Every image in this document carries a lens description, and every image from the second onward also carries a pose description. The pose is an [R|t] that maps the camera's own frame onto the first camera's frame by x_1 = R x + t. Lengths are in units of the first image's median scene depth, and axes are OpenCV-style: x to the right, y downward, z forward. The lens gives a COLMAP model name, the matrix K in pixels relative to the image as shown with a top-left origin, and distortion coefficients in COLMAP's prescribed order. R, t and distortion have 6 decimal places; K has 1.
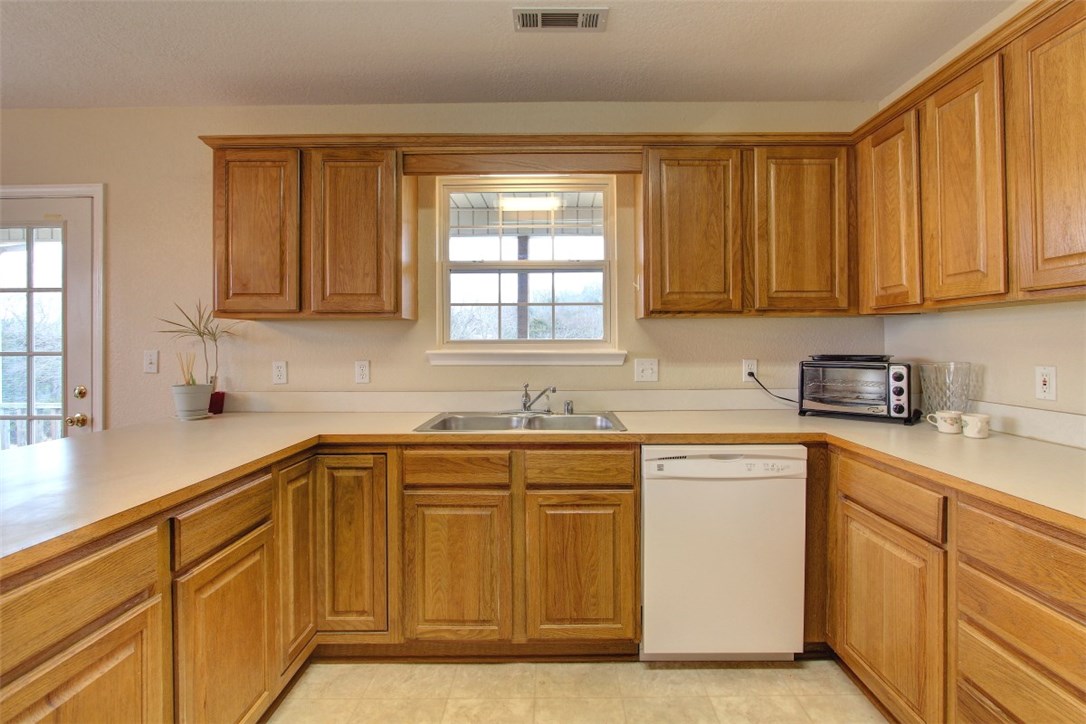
lens RADIAL K [[501.6, 0, 554.3], [0, 501.6, 341.4], [0, 0, 1]] dist [-0.016982, 0.001687]
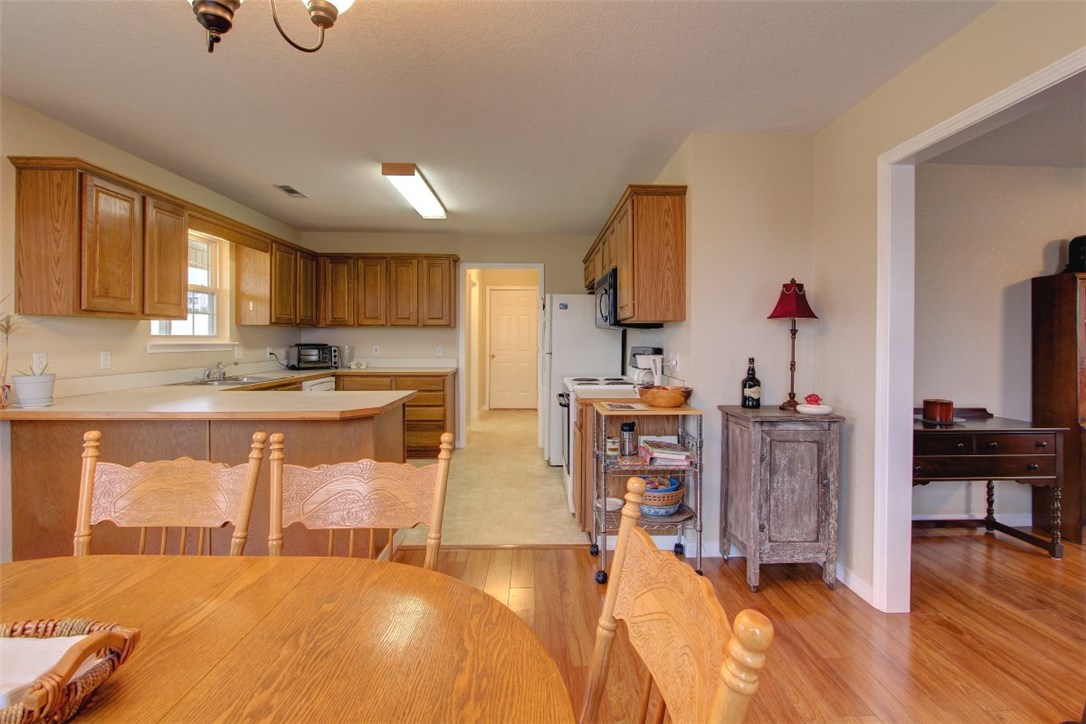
lens RADIAL K [[501.6, 0, 560.8], [0, 501.6, 342.0], [0, 0, 1]] dist [-0.016982, 0.001687]
pose [[-0.052240, -0.002434, 0.998632, -1.989227], [-0.009261, 0.999955, 0.001952, 0.005663], [-0.998592, -0.009146, -0.052260, -0.071728]]
